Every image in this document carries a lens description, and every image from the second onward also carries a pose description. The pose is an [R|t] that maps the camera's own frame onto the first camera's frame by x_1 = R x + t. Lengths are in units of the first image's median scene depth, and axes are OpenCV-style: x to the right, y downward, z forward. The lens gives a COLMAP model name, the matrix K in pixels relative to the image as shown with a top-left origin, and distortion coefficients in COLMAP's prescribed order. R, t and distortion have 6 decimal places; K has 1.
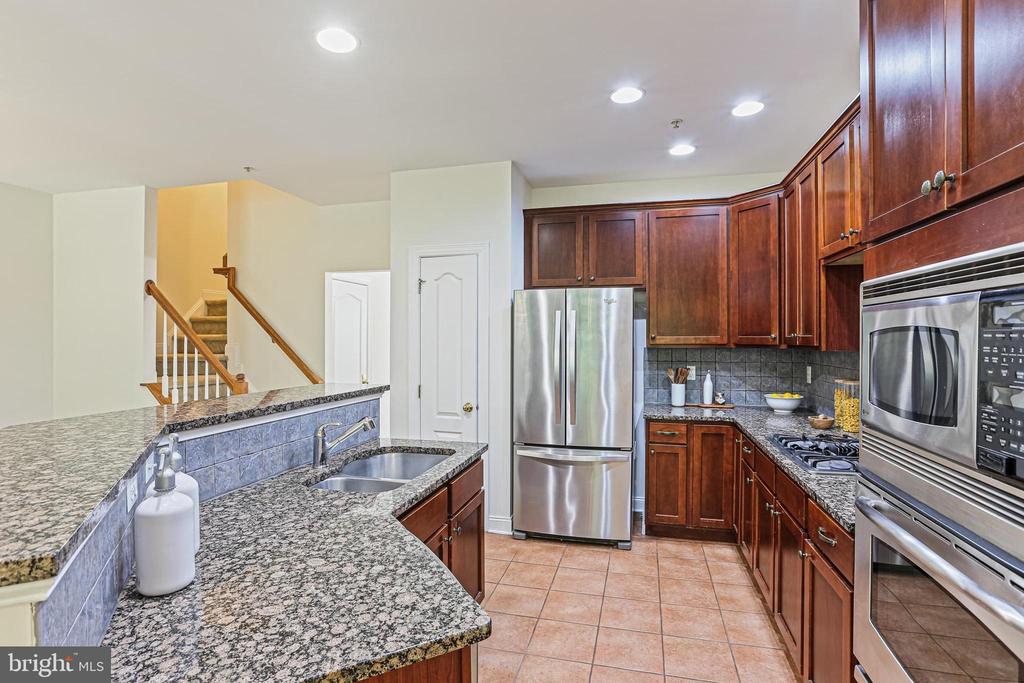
lens RADIAL K [[517.5, 0, 512.2], [0, 517.5, 336.5], [0, 0, 1]] dist [-0.052185, 0.026807]
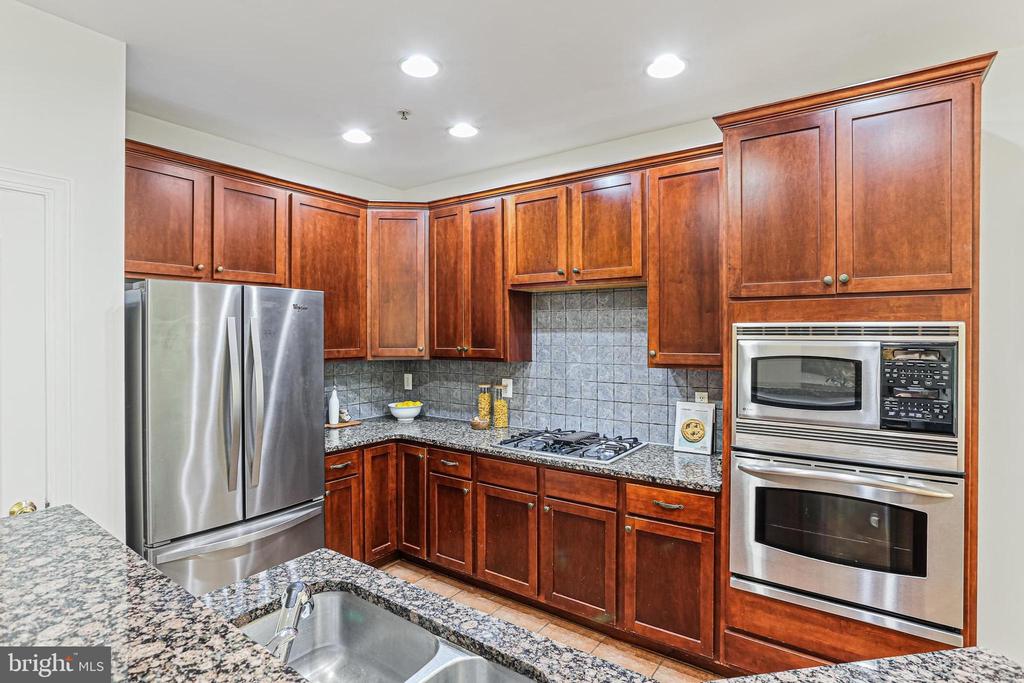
lens RADIAL K [[517.5, 0, 512.2], [0, 517.5, 336.5], [0, 0, 1]] dist [-0.052185, 0.026807]
pose [[0.342902, -0.006164, 0.939351, -0.384018], [-0.003242, 0.999965, 0.007745, -0.031149], [-0.939366, -0.005701, 0.342870, 0.435673]]
